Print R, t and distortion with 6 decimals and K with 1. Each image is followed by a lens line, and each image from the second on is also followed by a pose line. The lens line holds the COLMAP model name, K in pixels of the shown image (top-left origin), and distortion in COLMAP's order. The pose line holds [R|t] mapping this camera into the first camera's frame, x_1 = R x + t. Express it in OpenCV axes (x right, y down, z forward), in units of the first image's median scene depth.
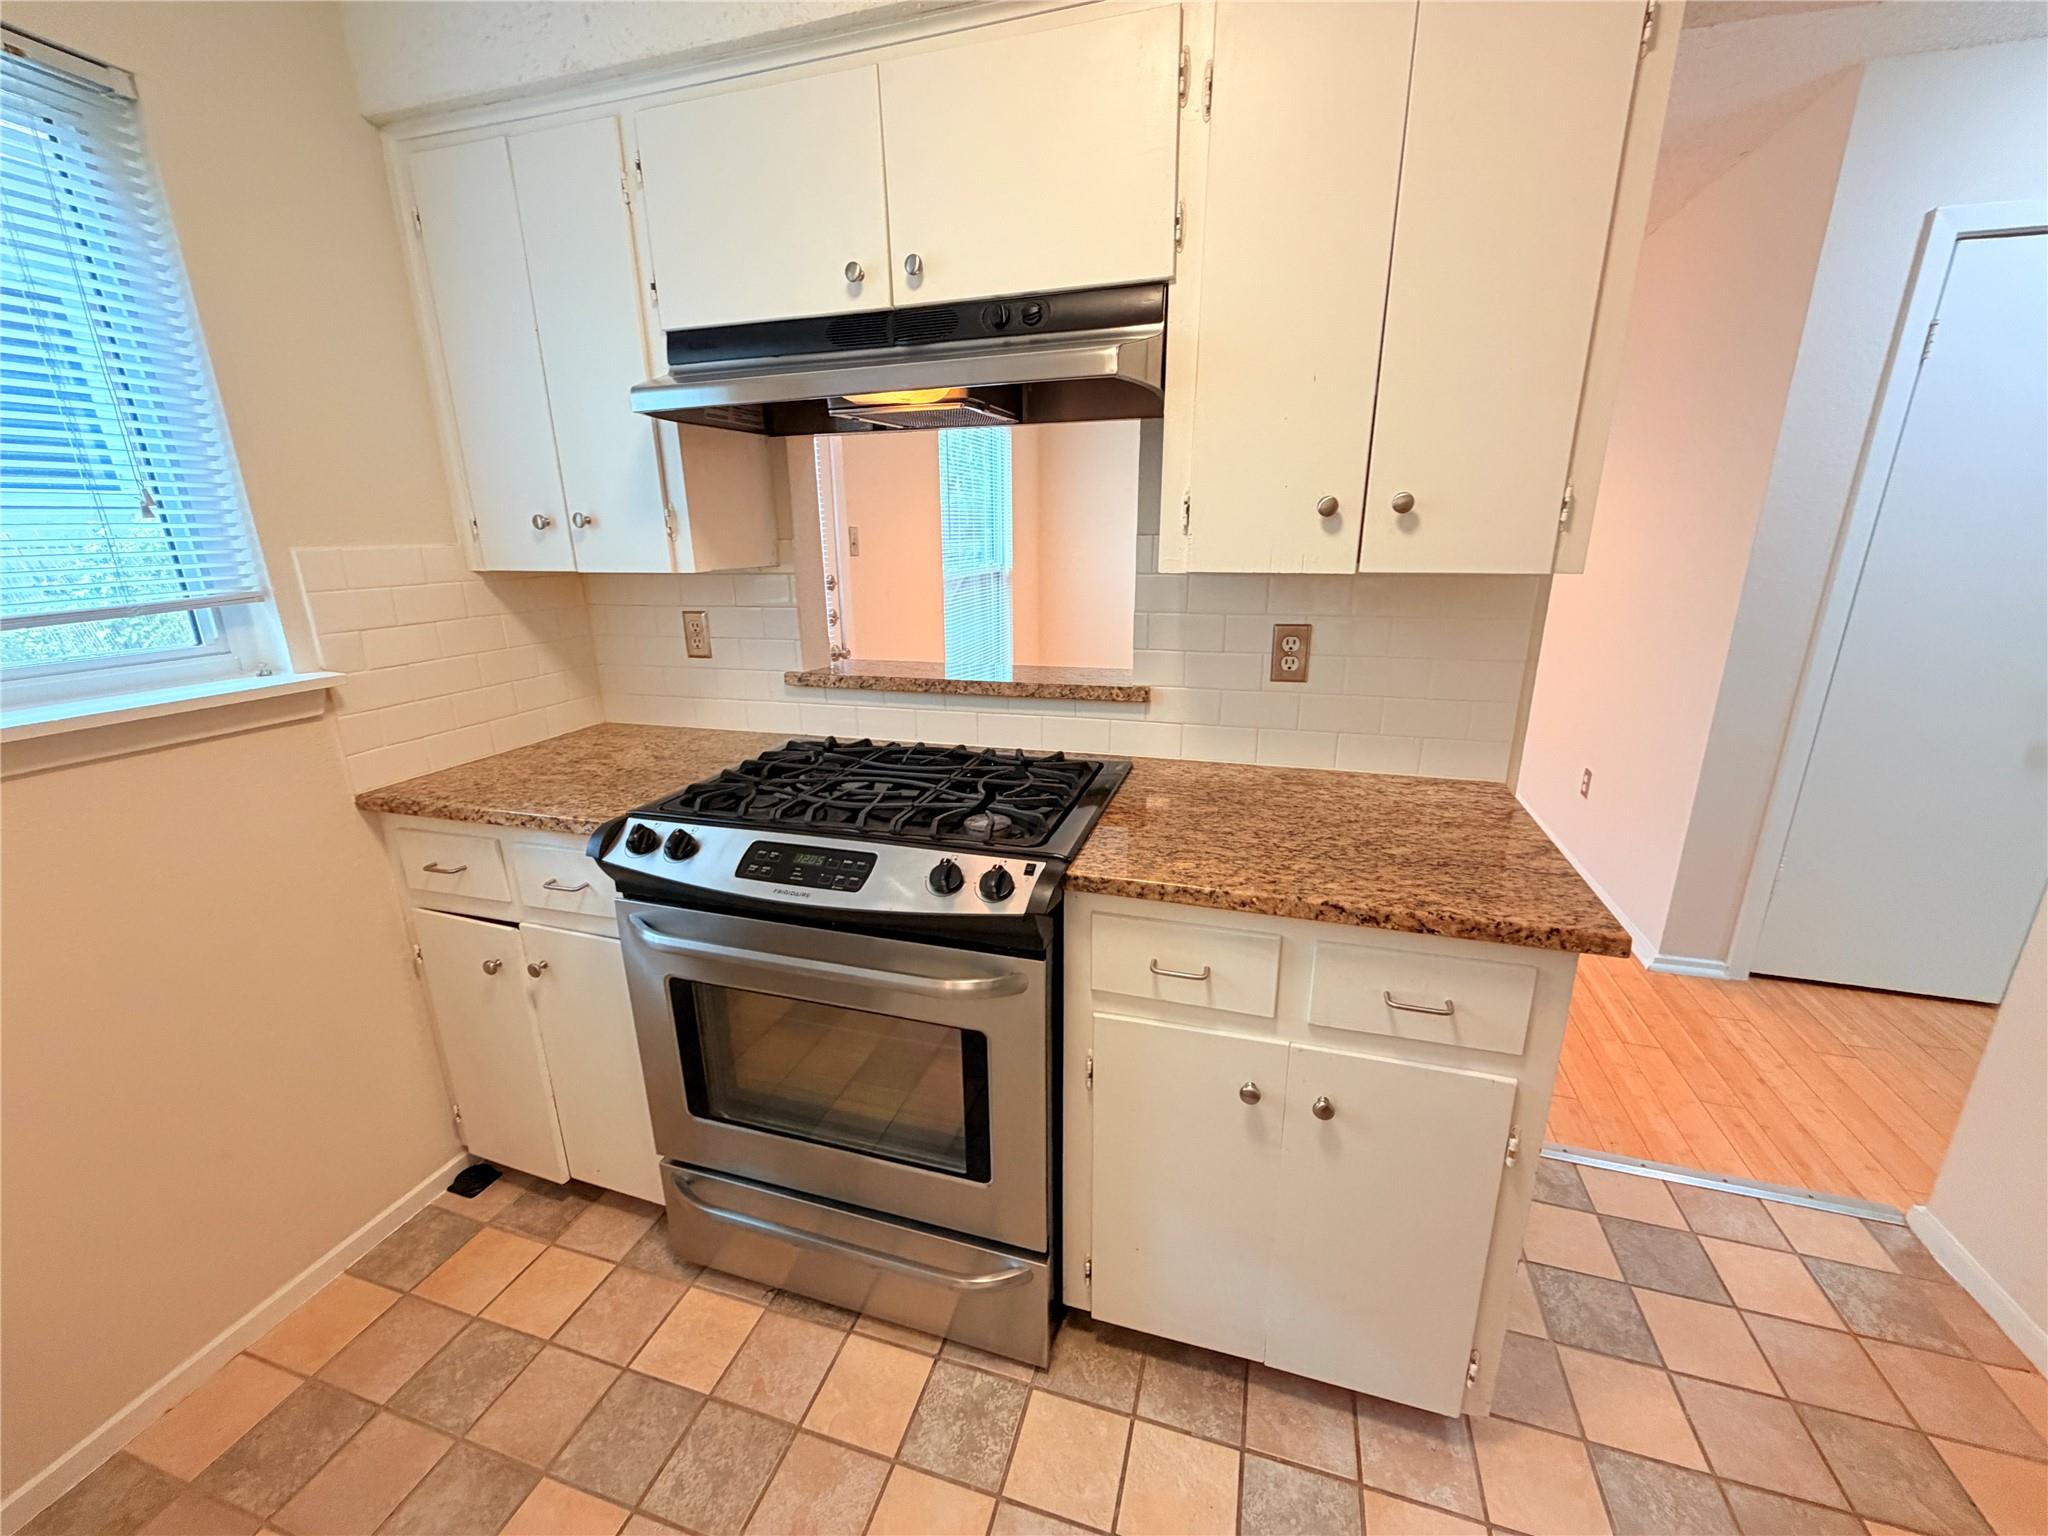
lens RADIAL K [[815.5, 0, 1024.0], [0, 815.5, 768.0], [0, 0, 1]] dist [-0.000316, 0.000556]
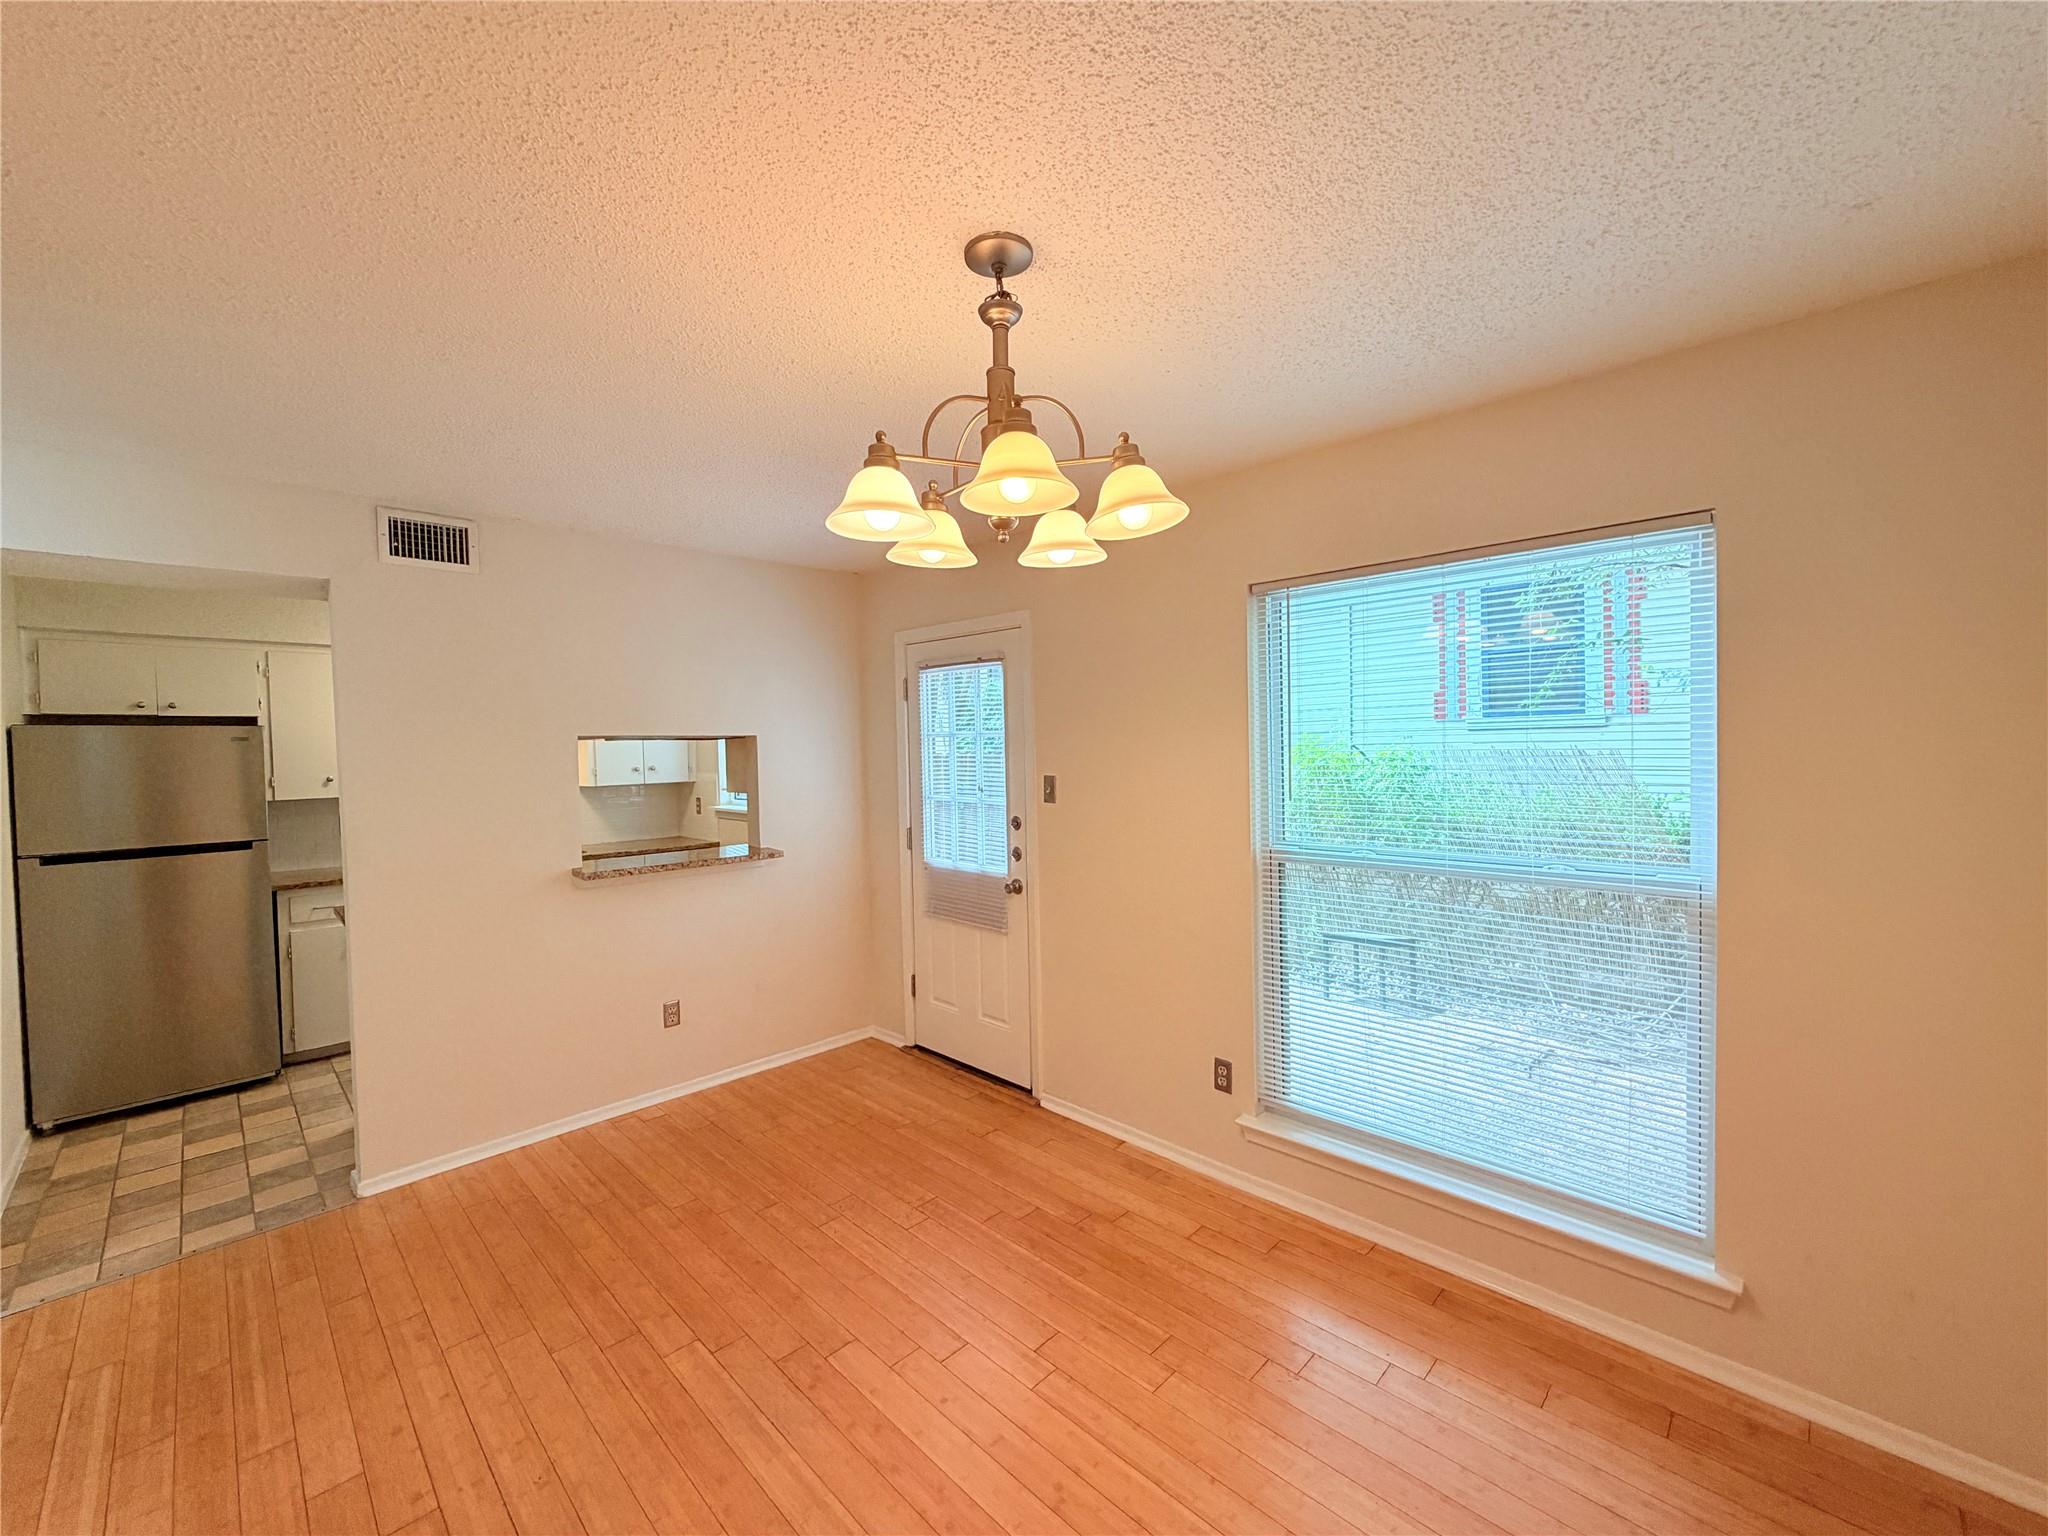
lens RADIAL K [[819.6, 0, 1024.0], [0, 819.6, 768.0], [0, 0, 1]] dist [0.000948, -0.000192]
pose [[-0.461380, 0.046619, -0.885977, 1.636897], [-0.225653, 0.959612, 0.168004, -1.077971], [0.858027, 0.277437, -0.432226, 3.248669]]
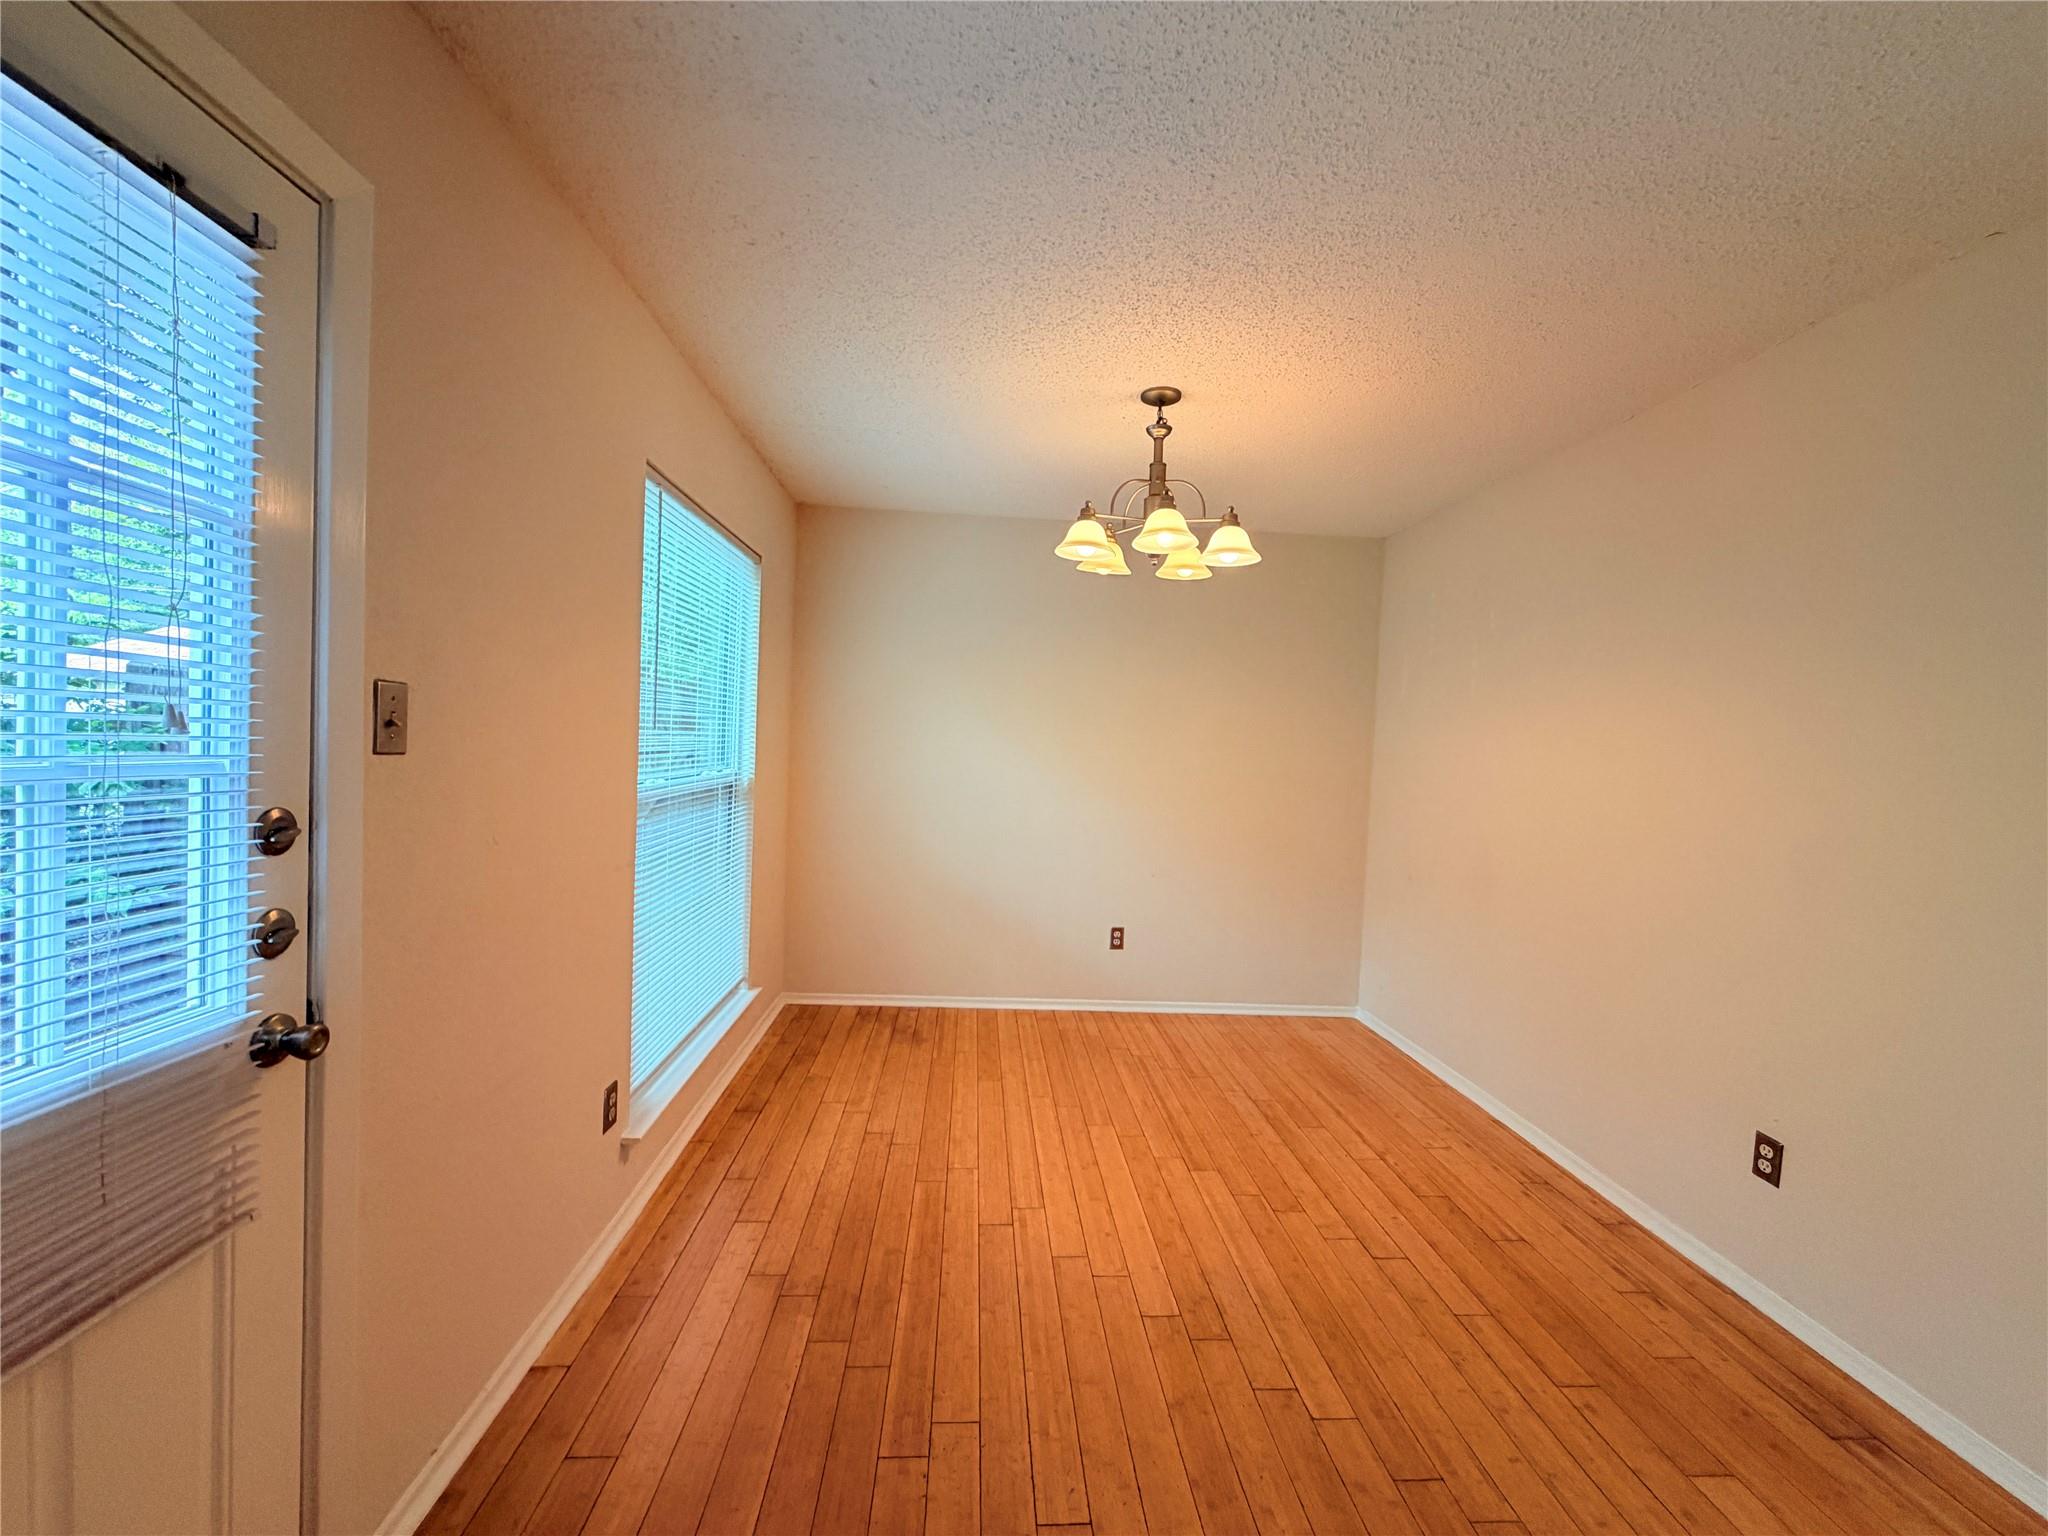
lens RADIAL K [[820.2, 0, 1020.4], [0, 820.2, 767.8], [0, 0, 1]] dist [0.000945, 0.000277]
pose [[0.937466, 0.034176, 0.346395, -0.151733], [0.049181, 0.972180, -0.229016, -0.355360], [-0.344585, 0.231730, 0.909705, 1.293382]]
